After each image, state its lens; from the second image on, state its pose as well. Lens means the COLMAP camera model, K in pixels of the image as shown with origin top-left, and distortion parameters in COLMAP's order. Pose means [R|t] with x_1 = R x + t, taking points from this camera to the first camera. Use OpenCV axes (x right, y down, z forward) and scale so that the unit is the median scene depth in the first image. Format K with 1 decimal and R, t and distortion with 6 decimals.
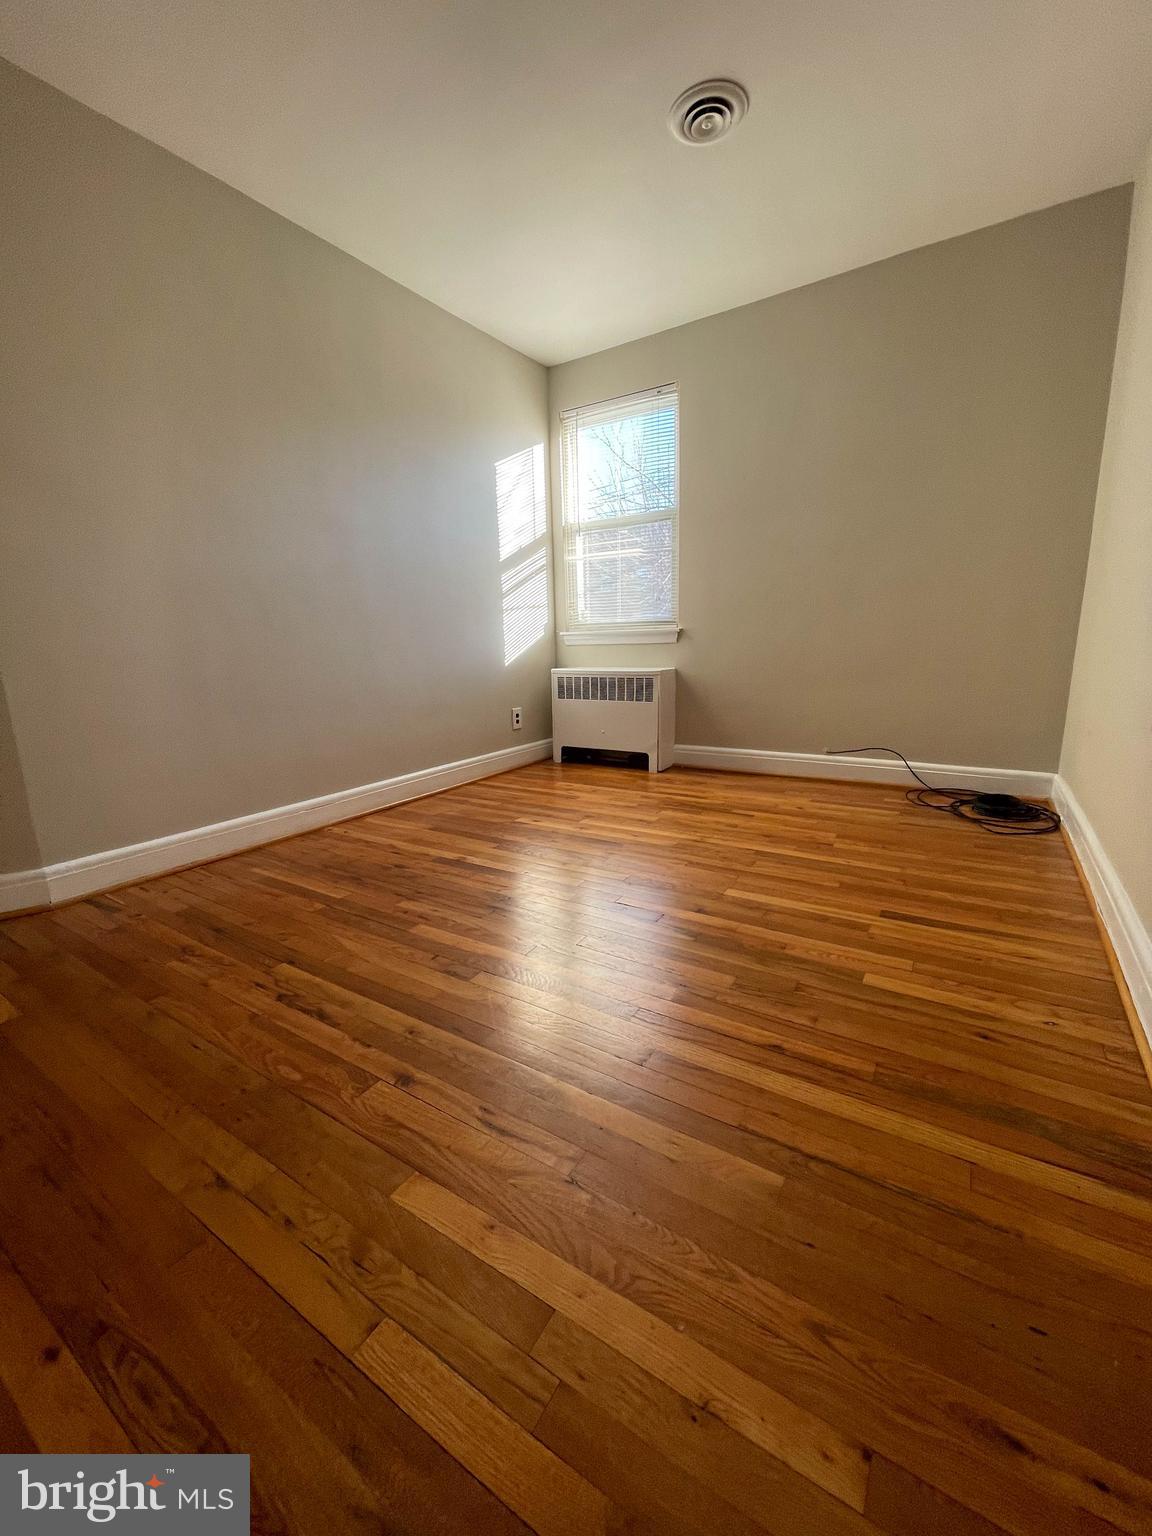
lens RADIAL K [[620.5, 0, 572.9], [0, 620.5, 768.6], [0, 0, 1]] dist [-0.002978, 0.000208]
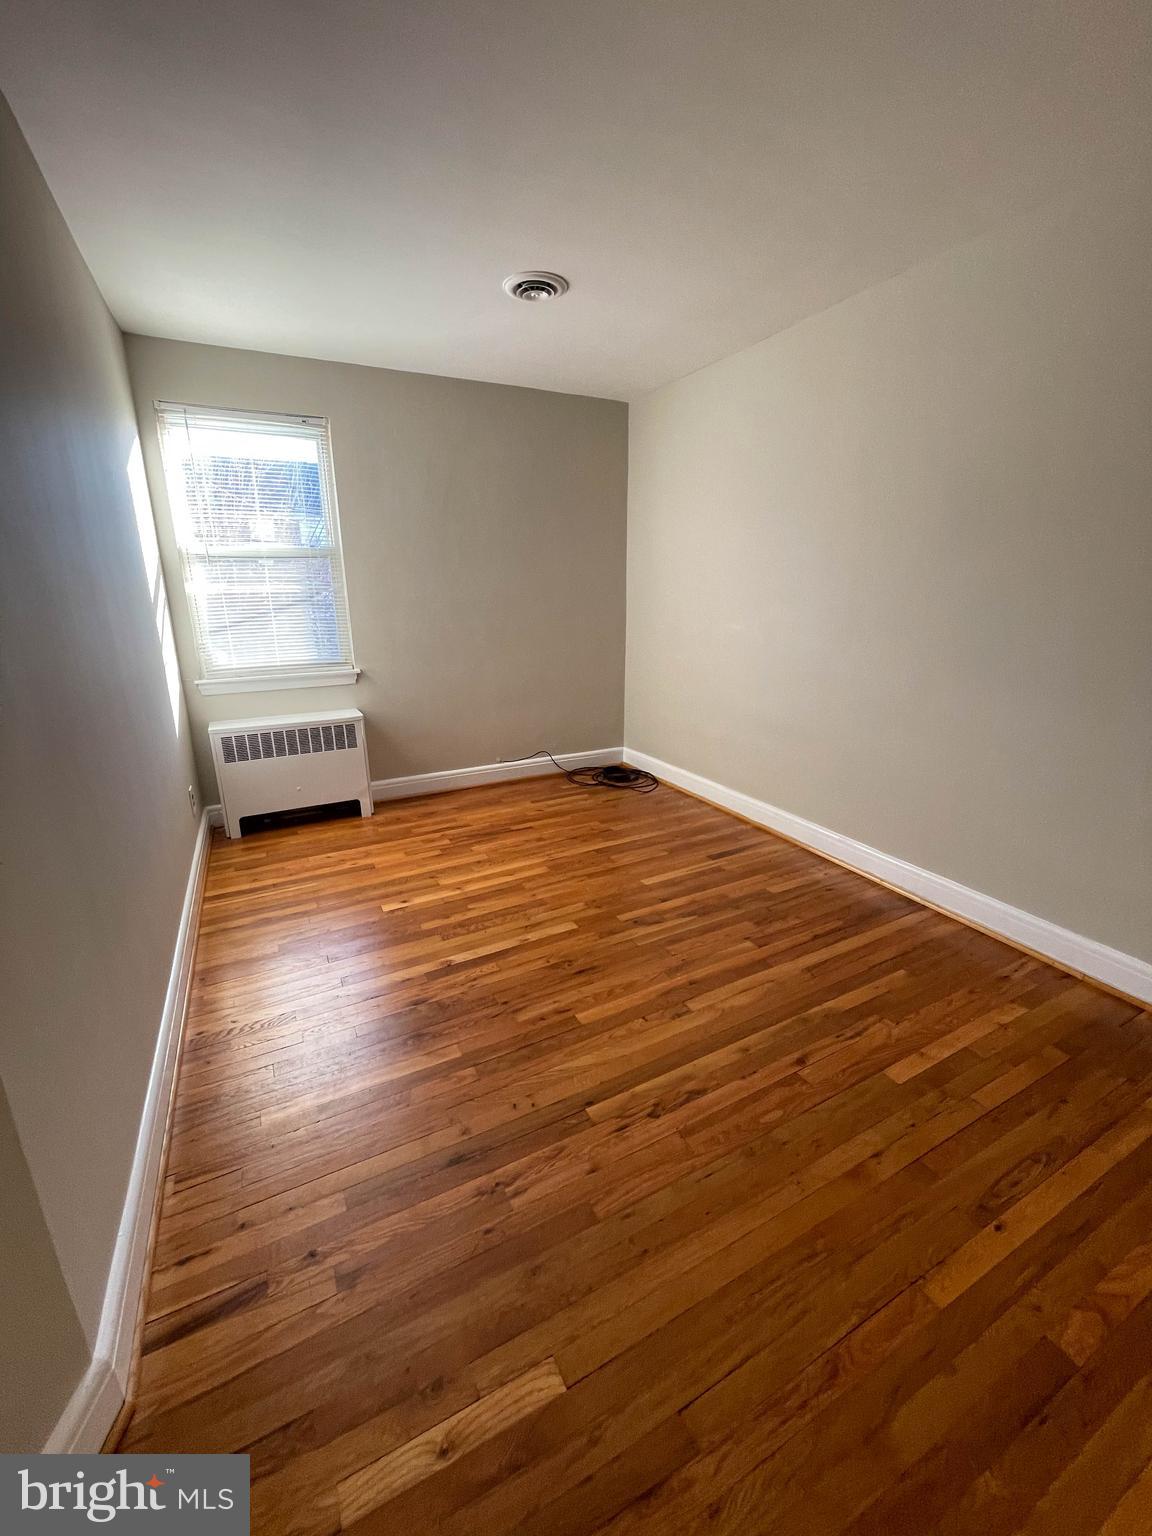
lens RADIAL K [[620.5, 0, 571.2], [0, 620.5, 762.9], [0, 0, 1]] dist [-0.002978, 0.000208]
pose [[0.491968, -0.218077, 0.842858, -0.702238], [0.172990, 0.973302, 0.150855, -0.226759], [-0.853254, 0.071590, 0.516559, 0.269423]]
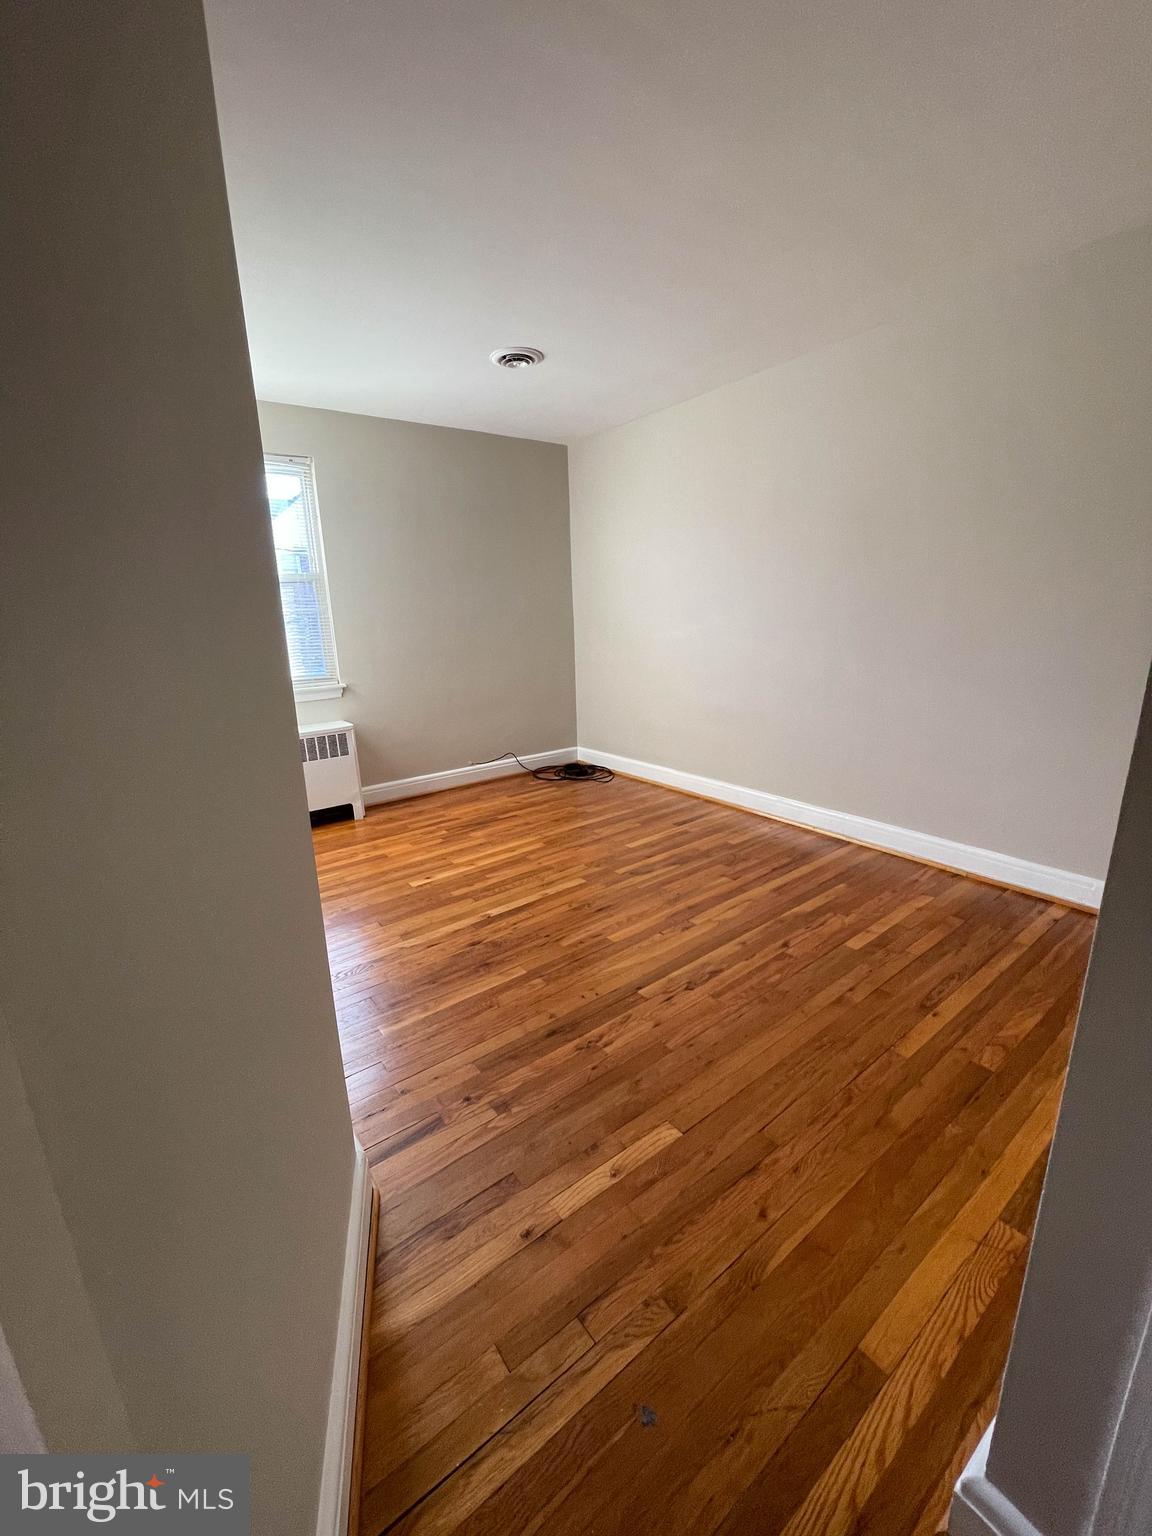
lens RADIAL K [[620.5, 0, 573.5], [0, 620.5, 762.3], [0, 0, 1]] dist [-0.002978, 0.000208]
pose [[0.340565, -0.211266, 0.916178, -0.936629], [0.216207, 0.965912, 0.142365, -0.214189], [-0.915025, 0.149599, 0.374633, 0.329002]]
